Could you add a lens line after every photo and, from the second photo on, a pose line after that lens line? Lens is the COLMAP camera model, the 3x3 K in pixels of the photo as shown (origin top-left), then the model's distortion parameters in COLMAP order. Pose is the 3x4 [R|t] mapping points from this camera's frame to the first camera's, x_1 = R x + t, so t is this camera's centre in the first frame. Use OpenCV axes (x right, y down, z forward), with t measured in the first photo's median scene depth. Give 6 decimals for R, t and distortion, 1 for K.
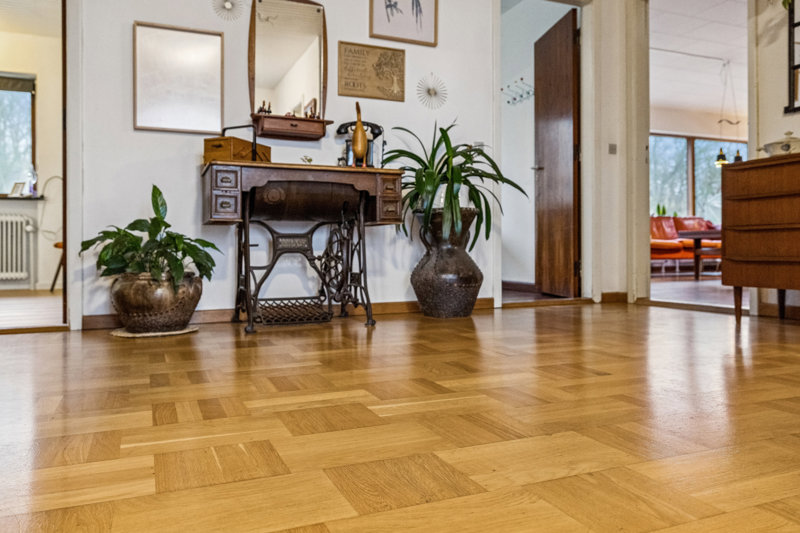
lens RADIAL K [[604.4, 0, 399.2], [0, 604.4, 263.1], [0, 0, 1]] dist [-0.005492, 0.008814]
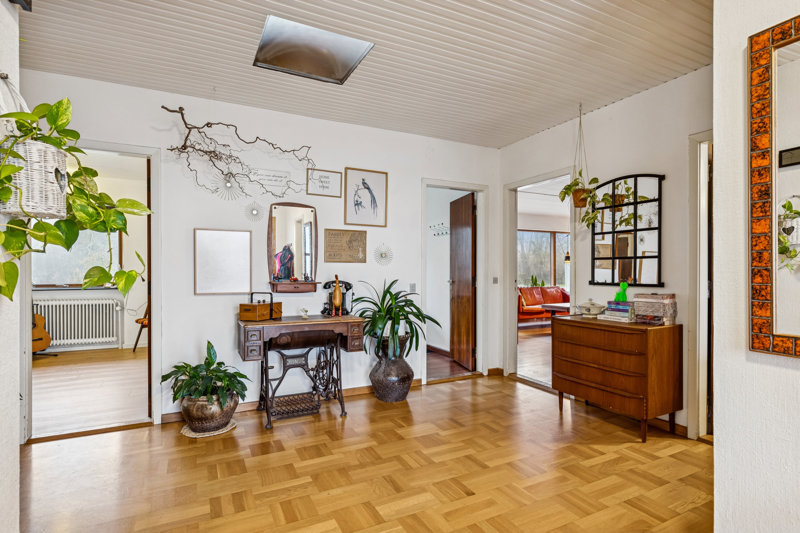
lens RADIAL K [[412.5, 0, 400.2], [0, 412.5, 269.4], [0, 0, 1]] dist [-0.002854, 0.000971]
pose [[0.997636, 0.002166, 0.068692, 0.025296], [-0.002734, 0.999963, 0.008184, -0.277321], [-0.068672, -0.008353, 0.997604, -0.112325]]
